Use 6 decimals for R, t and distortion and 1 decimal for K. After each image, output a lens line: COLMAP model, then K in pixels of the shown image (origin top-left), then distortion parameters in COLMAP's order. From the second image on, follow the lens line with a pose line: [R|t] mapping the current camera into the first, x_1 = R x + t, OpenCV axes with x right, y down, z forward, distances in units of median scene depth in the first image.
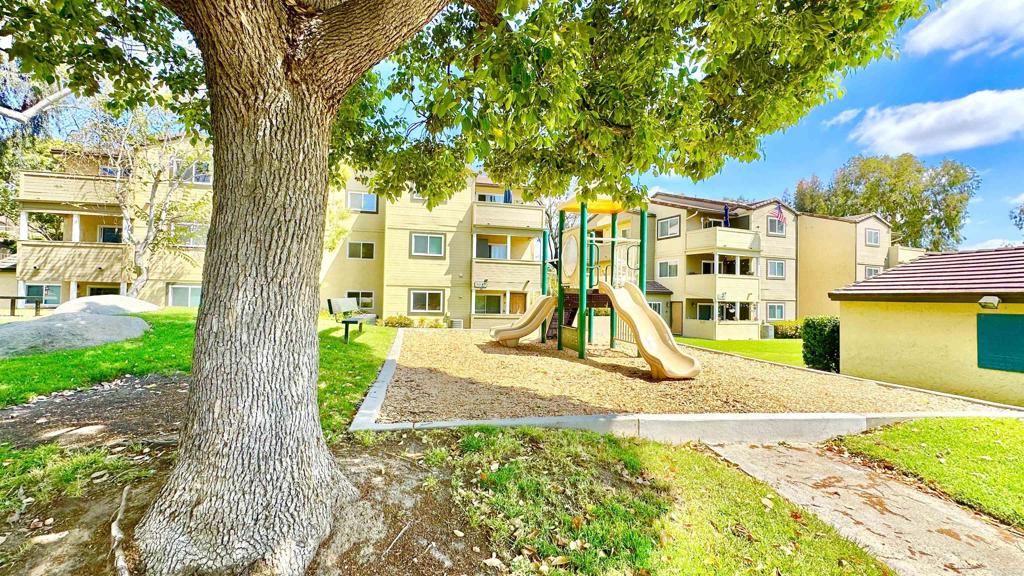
lens RADIAL K [[408.6, 0, 512.0], [0, 408.6, 288.0], [0, 0, 1]] dist [-0.001092, 0.000089]
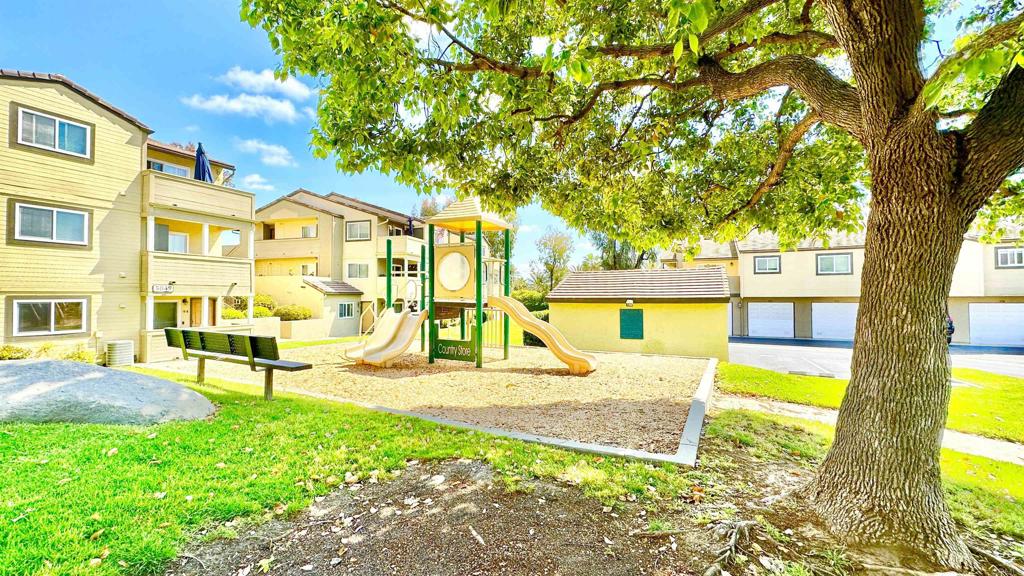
lens RADIAL K [[389.1, 0, 512.0], [0, 389.1, 288.0], [0, 0, 1]] dist [-0.000418, -0.000039]
pose [[0.649890, -0.003365, 0.760021, -0.194284], [-0.003252, 0.999969, 0.007208, -0.016283], [-0.760021, -0.007156, 0.649859, 0.092107]]
